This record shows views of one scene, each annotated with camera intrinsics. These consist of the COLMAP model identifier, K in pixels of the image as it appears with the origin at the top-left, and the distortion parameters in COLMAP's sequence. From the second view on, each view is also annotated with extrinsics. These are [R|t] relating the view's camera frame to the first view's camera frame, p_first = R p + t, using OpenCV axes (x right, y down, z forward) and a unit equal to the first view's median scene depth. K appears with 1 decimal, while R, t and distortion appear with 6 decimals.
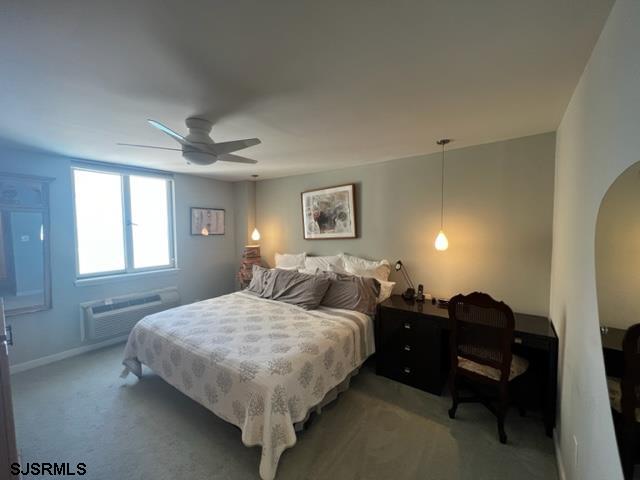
lens RADIAL K [[258.7, 0, 320.8], [0, 258.7, 237.9], [0, 0, 1]] dist [-0.002609, -0.000705]
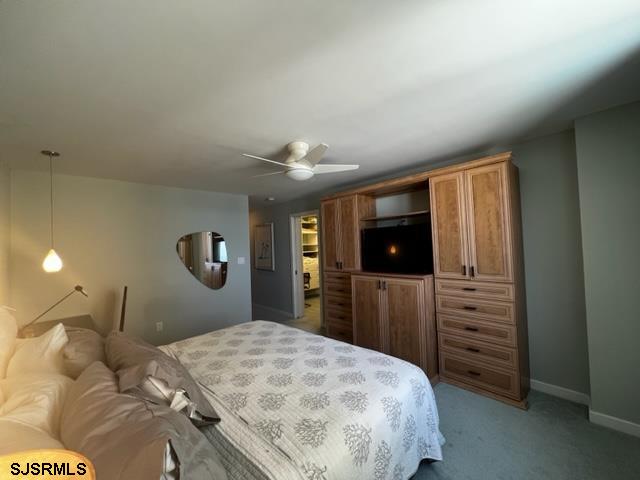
lens RADIAL K [[256.6, 0, 320.0], [0, 256.6, 238.4], [0, 0, 1]] dist [-0.003735, 0.001388]
pose [[-0.986138, 0.049065, 0.158505, -0.607312], [0.052587, 0.998452, 0.018101, -0.035140], [-0.157372, 0.026185, -0.987192, 1.781220]]
